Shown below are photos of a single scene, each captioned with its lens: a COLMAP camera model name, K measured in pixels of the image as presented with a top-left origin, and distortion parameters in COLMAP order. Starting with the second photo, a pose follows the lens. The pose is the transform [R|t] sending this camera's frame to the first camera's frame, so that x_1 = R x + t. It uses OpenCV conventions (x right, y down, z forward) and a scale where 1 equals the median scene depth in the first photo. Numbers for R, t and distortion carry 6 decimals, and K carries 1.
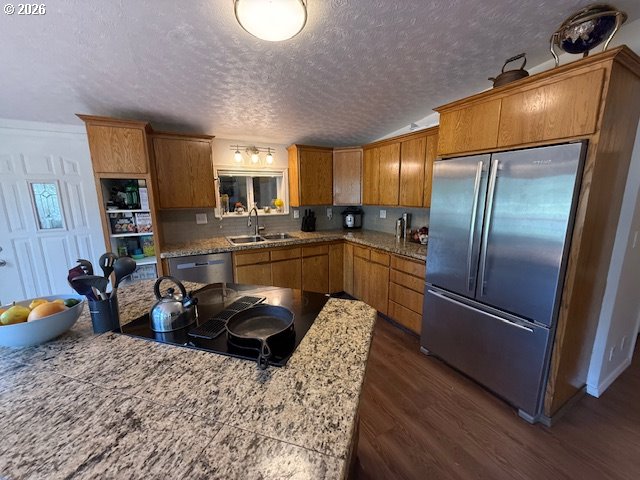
lens RADIAL K [[253.9, 0, 321.7], [0, 253.9, 238.7], [0, 0, 1]] dist [-0.002322, -0.000325]
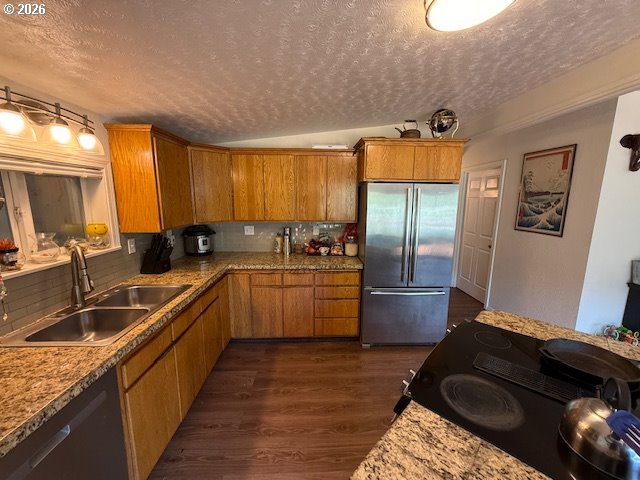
lens RADIAL K [[253.9, 0, 321.7], [0, 253.9, 238.7], [0, 0, 1]] dist [-0.002322, -0.000325]
pose [[0.455362, -0.129817, 0.880791, -0.471327], [0.146181, 0.986788, 0.069865, -0.109074], [-0.878224, 0.096941, 0.468322, 0.439740]]
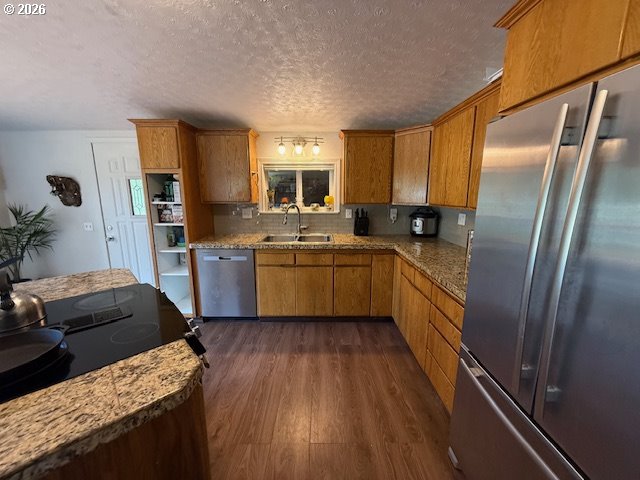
lens RADIAL K [[253.9, 0, 321.7], [0, 253.9, 238.7], [0, 0, 1]] dist [-0.002322, -0.000325]
pose [[0.878031, 0.094630, -0.469155, 0.270603], [-0.092905, 0.995312, 0.026885, -0.033239], [0.469500, 0.019982, 0.882706, 0.248624]]
